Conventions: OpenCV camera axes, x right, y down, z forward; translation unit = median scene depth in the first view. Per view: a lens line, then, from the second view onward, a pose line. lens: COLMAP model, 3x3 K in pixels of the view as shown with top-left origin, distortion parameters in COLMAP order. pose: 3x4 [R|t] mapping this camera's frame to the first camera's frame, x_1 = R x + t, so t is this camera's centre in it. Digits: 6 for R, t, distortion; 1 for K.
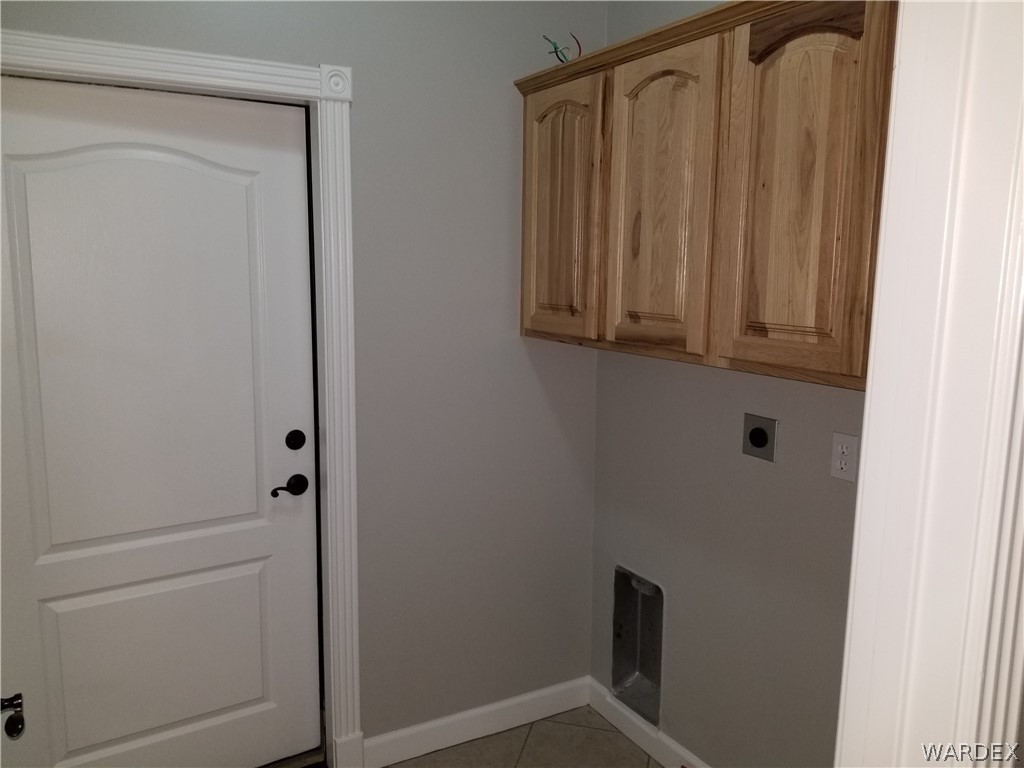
lens RADIAL K [[785.6, 0, 512.0], [0, 785.6, 384.0], [0, 0, 1]] dist [-0.000736, 0.000058]
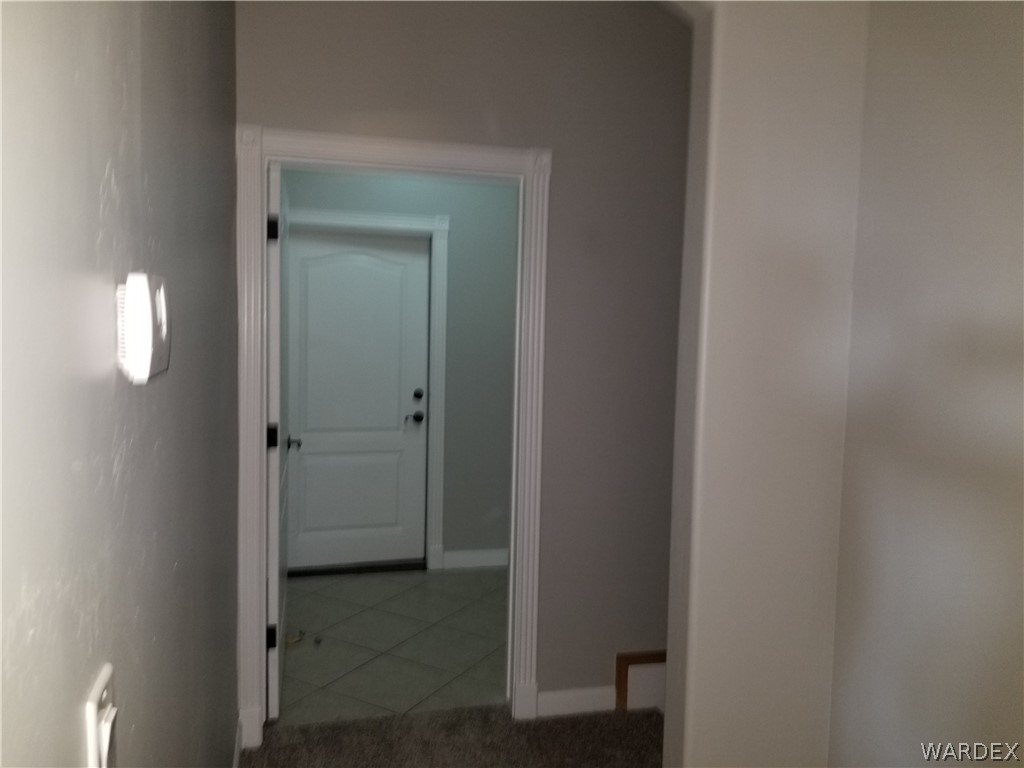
lens RADIAL K [[768.4, 0, 512.0], [0, 768.4, 384.0], [0, 0, 1]] dist [0.000179, -0.000026]
pose [[0.990019, 0.010351, -0.140553, 0.247146], [-0.023218, 0.995651, -0.090218, 0.226144], [0.139008, 0.092581, 0.985954, -0.935740]]
